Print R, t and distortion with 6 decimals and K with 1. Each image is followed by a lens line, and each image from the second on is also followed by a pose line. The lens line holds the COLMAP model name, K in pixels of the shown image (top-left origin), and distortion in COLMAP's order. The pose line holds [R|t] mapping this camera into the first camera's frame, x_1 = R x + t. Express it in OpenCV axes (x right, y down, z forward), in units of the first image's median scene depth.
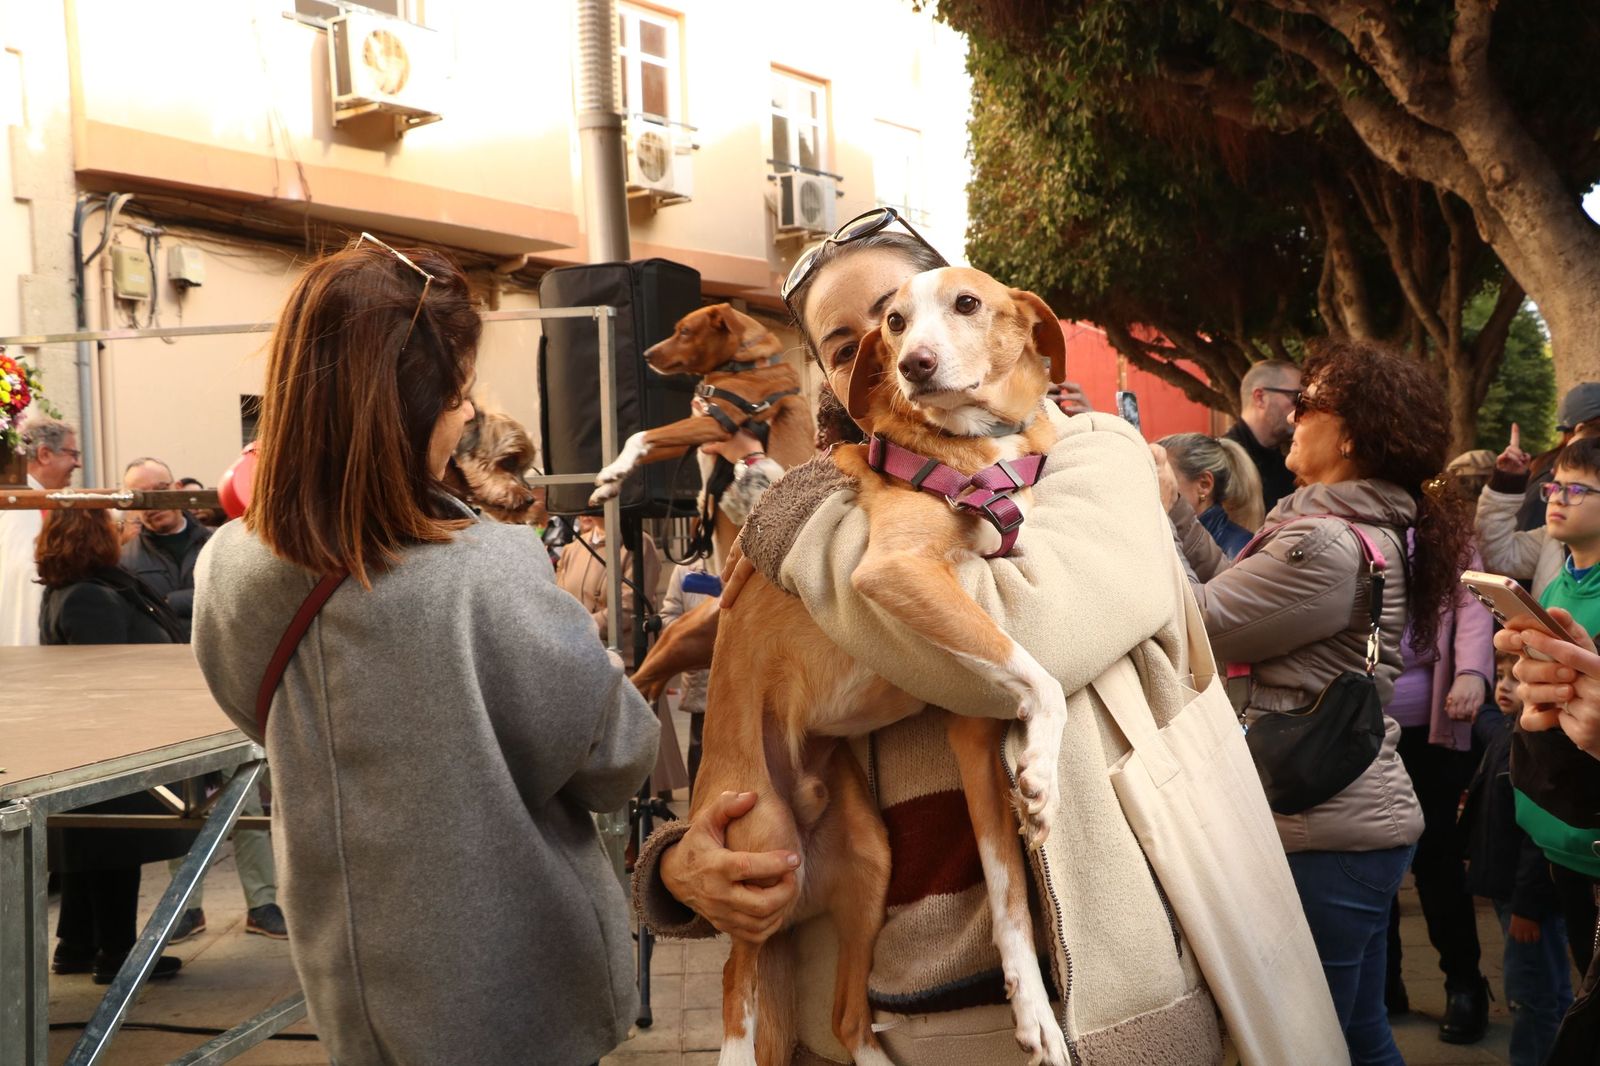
lens RADIAL K [[1807.1, 0, 800.0], [0, 1807.1, 533.0], [0, 0, 1]] dist [-0.049528, 0.171797]
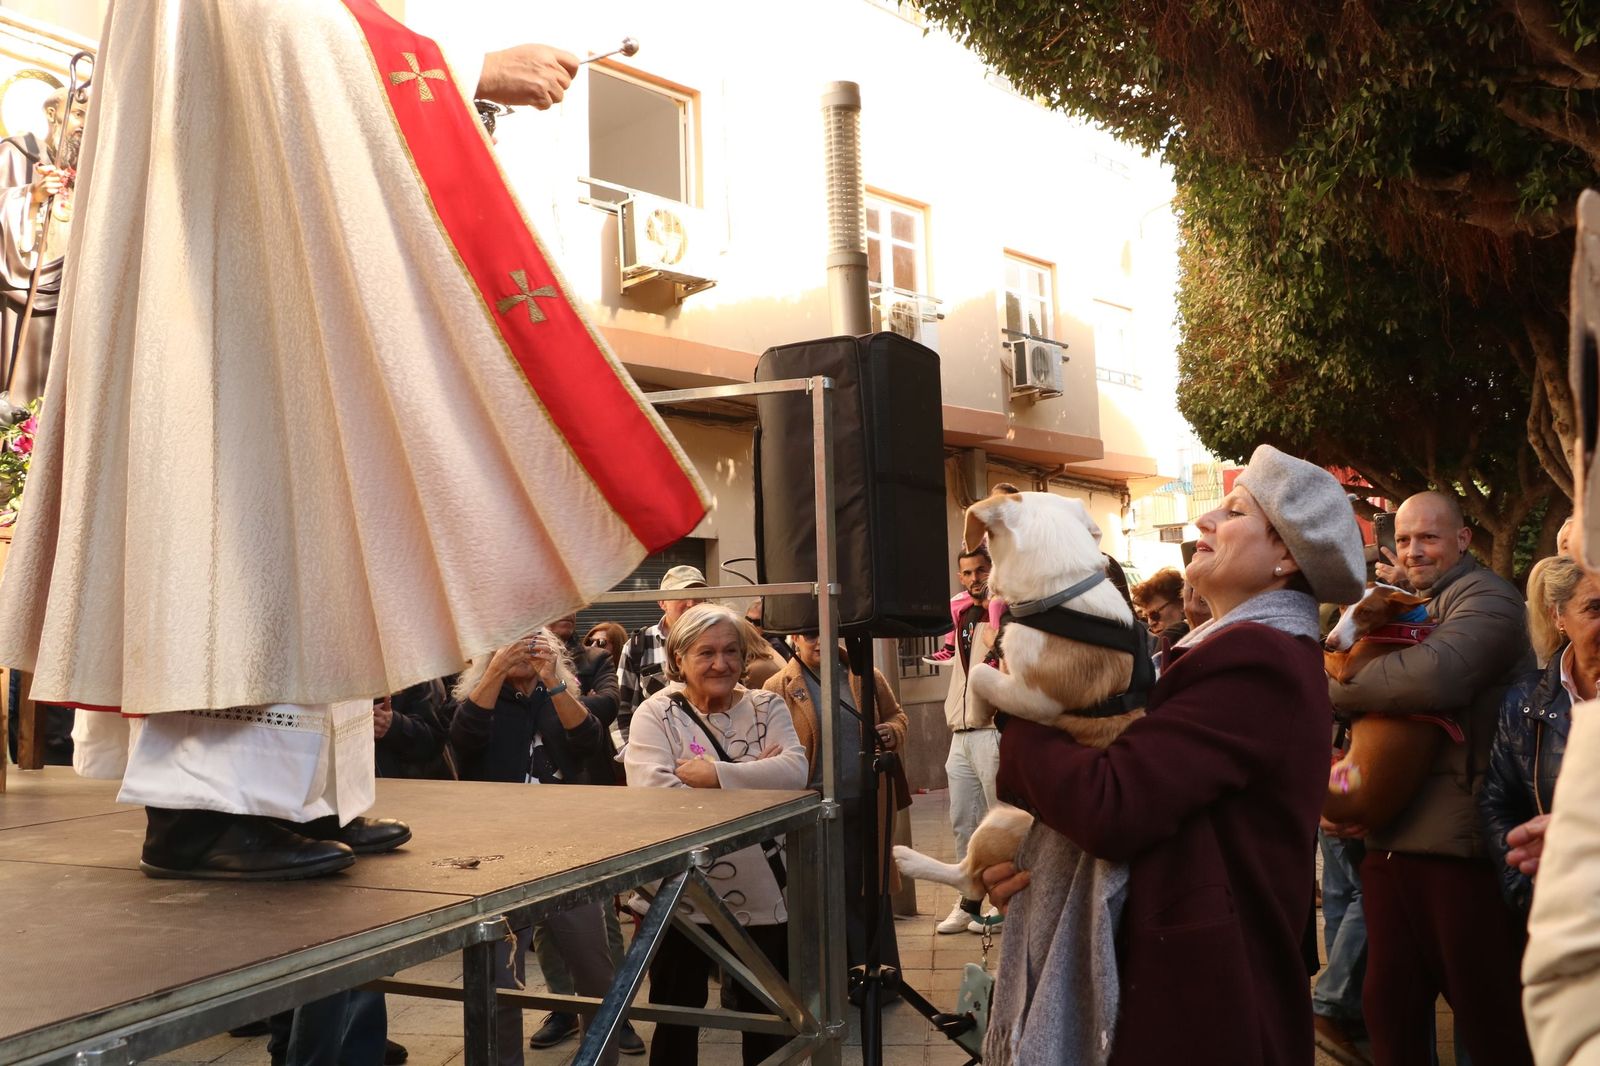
lens RADIAL K [[1400.5, 0, 788.6], [0, 1400.5, 534.3], [0, 0, 1]] dist [-0.171744, 0.198669]
pose [[0.985767, -0.008431, -0.167907, -0.007302], [-0.005539, 0.996571, -0.082561, -0.001173], [0.168027, 0.082316, 0.982340, 0.167763]]
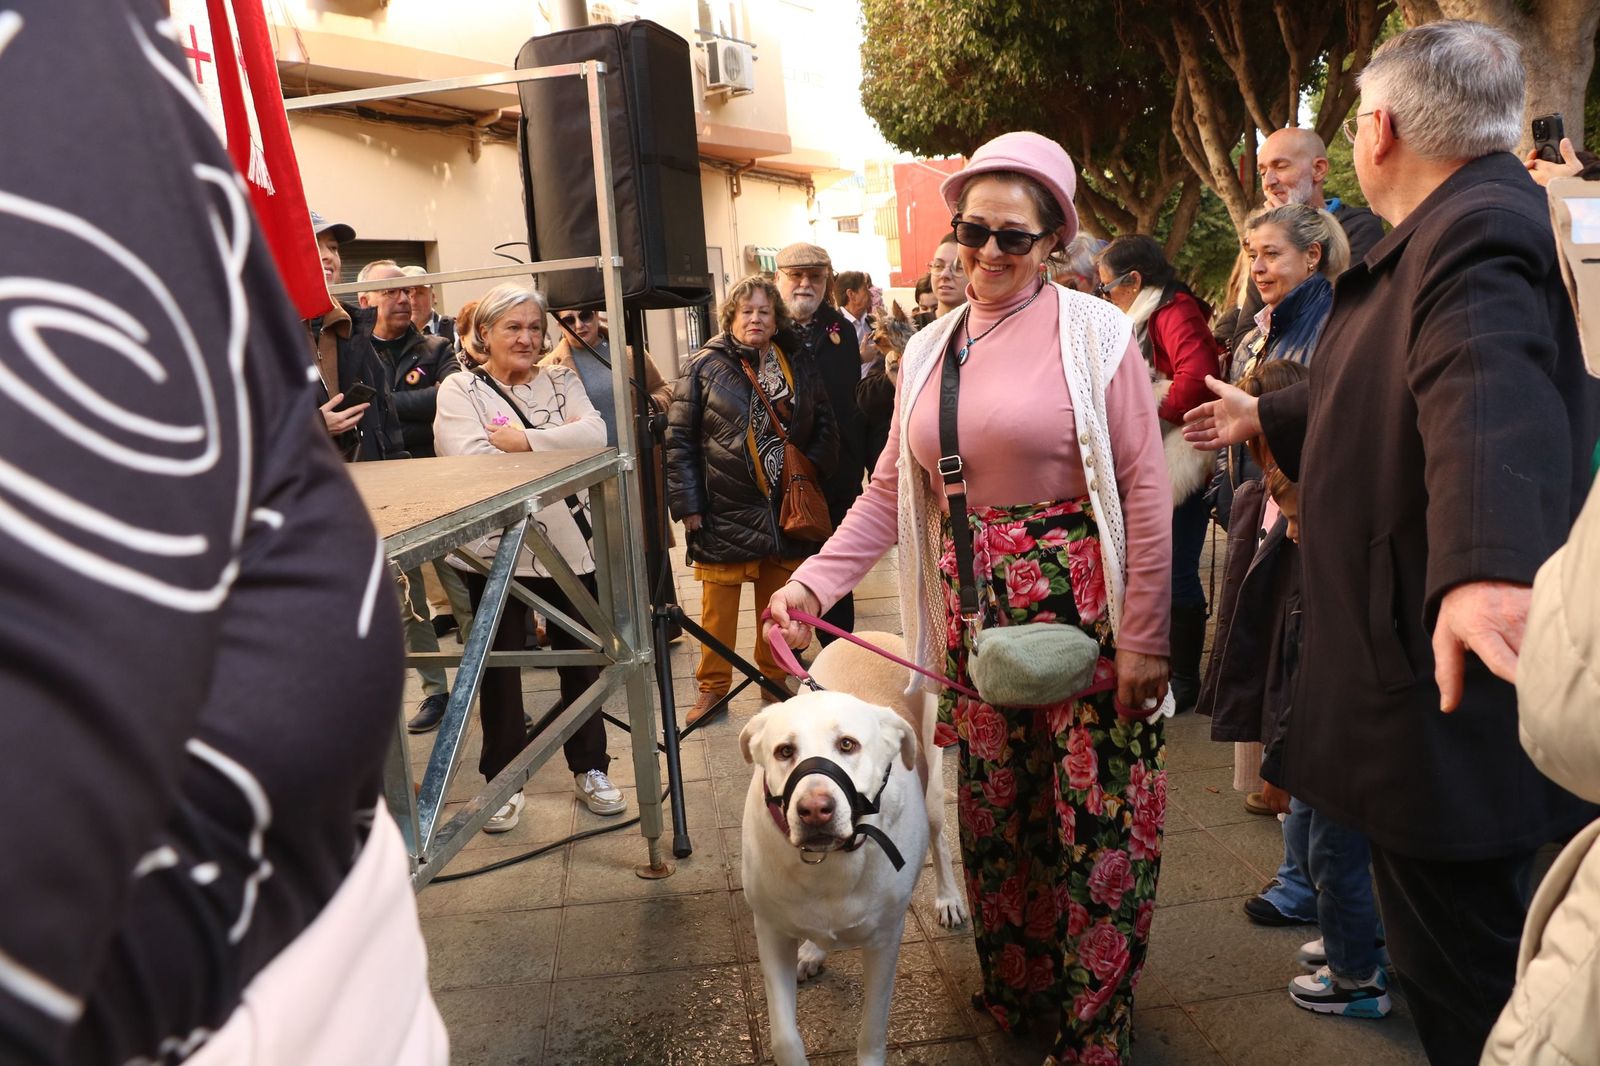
lens RADIAL K [[1306.7, 0, 789.2], [0, 1306.7, 532.1], [0, 0, 1]] dist [-0.187131, 0.159251]
pose [[0.997373, -0.050883, 0.051553, -0.025297], [0.042767, 0.988085, 0.147848, 0.004490], [-0.058462, -0.145255, 0.987665, 0.158606]]
